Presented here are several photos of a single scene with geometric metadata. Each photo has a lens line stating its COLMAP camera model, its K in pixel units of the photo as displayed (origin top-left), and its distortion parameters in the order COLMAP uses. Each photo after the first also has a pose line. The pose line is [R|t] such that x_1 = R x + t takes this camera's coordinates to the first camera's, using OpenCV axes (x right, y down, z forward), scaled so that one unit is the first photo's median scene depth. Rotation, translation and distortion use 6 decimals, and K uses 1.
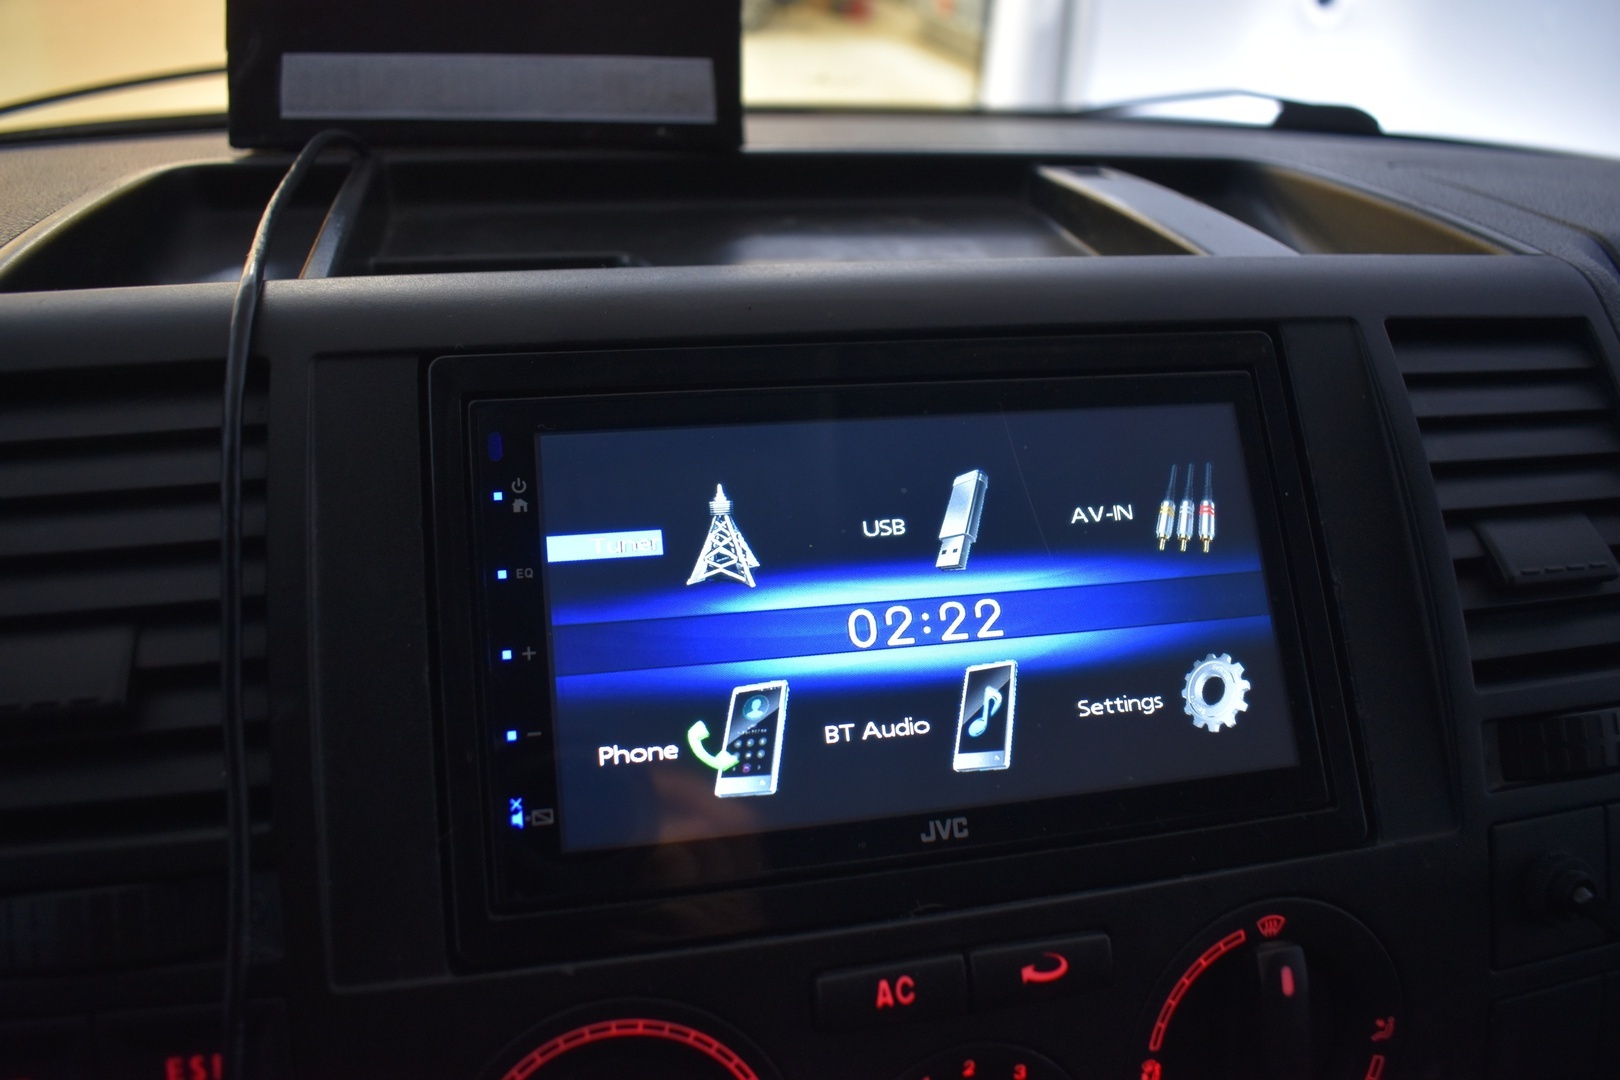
lens RADIAL K [[1264.7, 0, 810.0], [0, 1264.7, 540.0], [0, 0, 1]] dist [-0.104658, 0.013364]
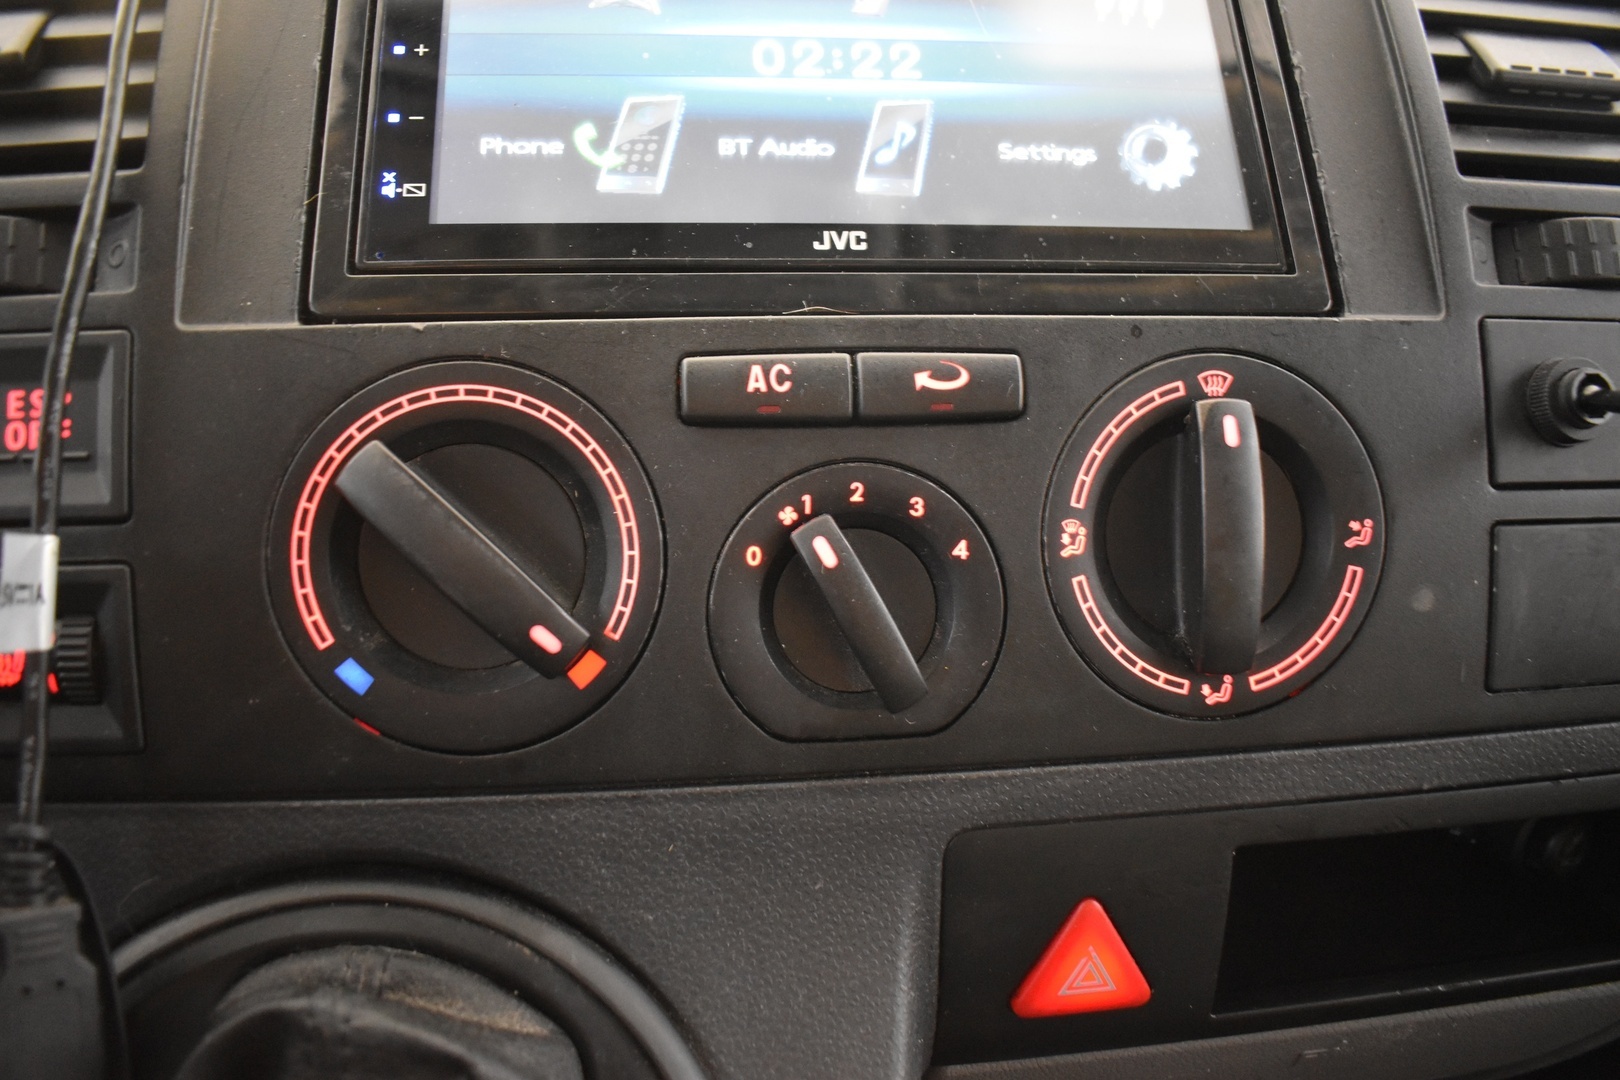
lens RADIAL K [[1264.7, 0, 810.0], [0, 1264.7, 540.0], [0, 0, 1]] dist [-0.104658, 0.013364]
pose [[0.993979, 0.028632, -0.105766, 0.185587], [-0.036178, 0.996882, -0.070124, 0.506842], [0.103428, 0.073528, 0.991915, 0.090998]]
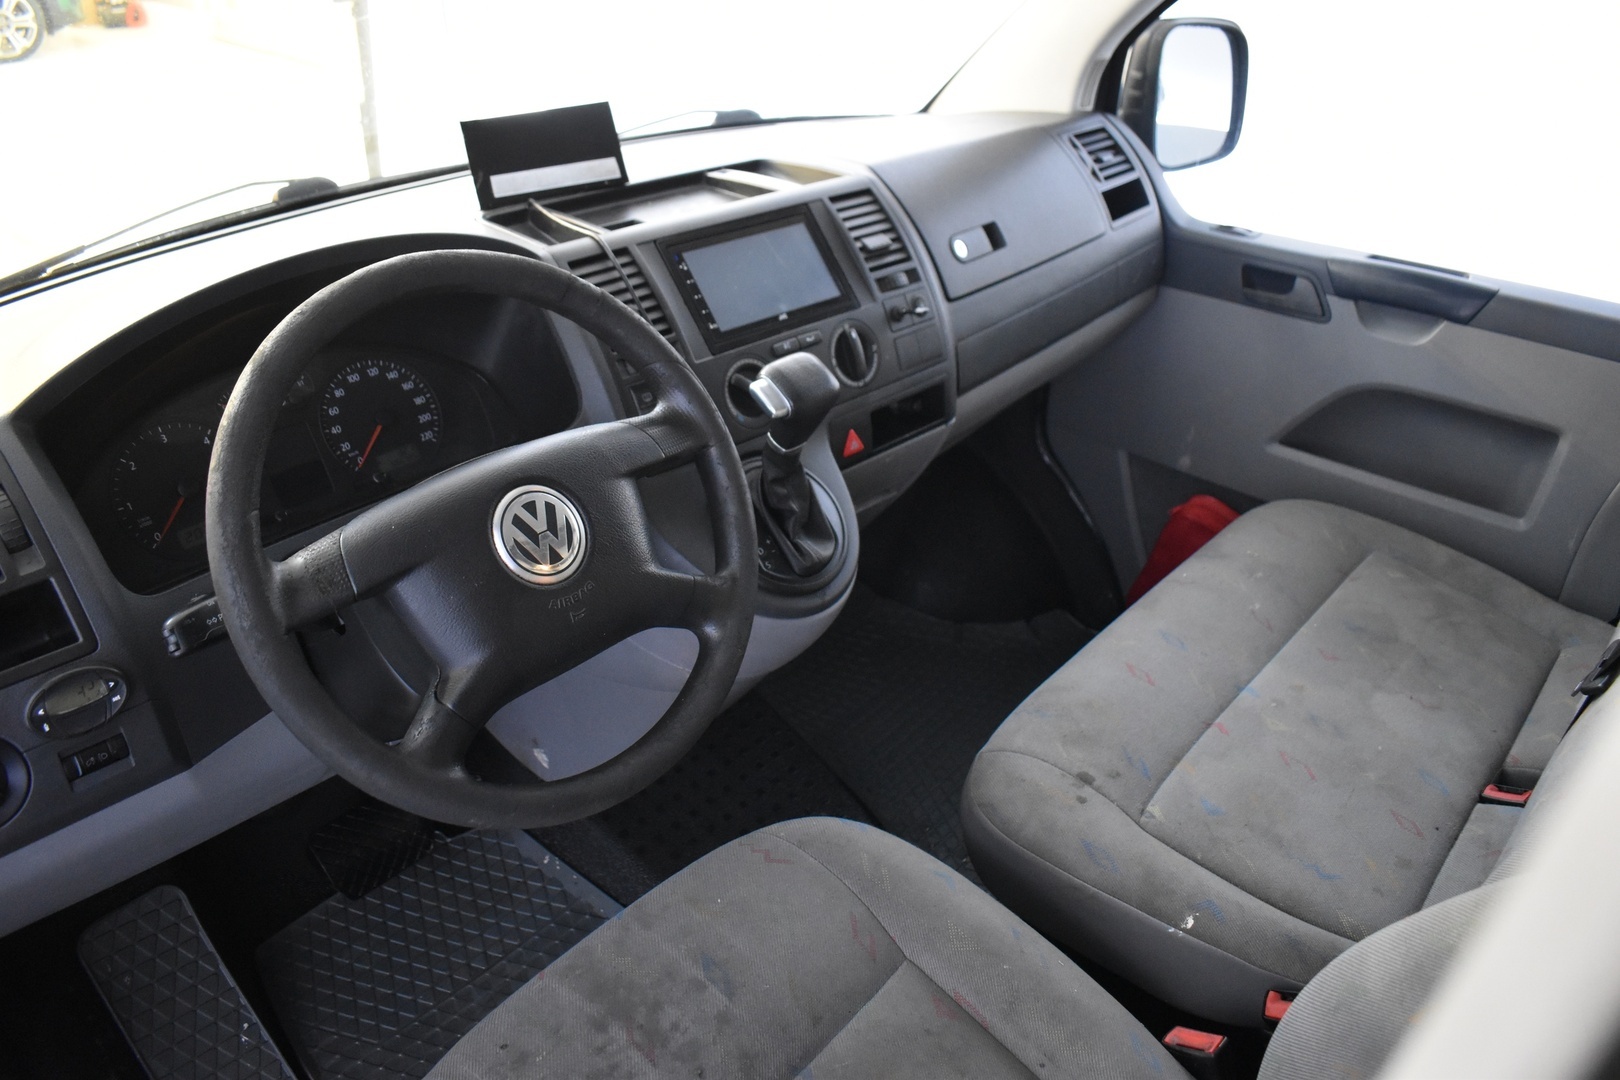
lens RADIAL K [[1264.7, 0, 810.0], [0, 1264.7, 540.0], [0, 0, 1]] dist [-0.104658, 0.013364]
pose [[0.853226, -0.287706, 0.435006, -2.098513], [0.271296, 0.957188, 0.100944, 0.575935], [-0.445425, 0.031887, 0.894751, -3.252755]]
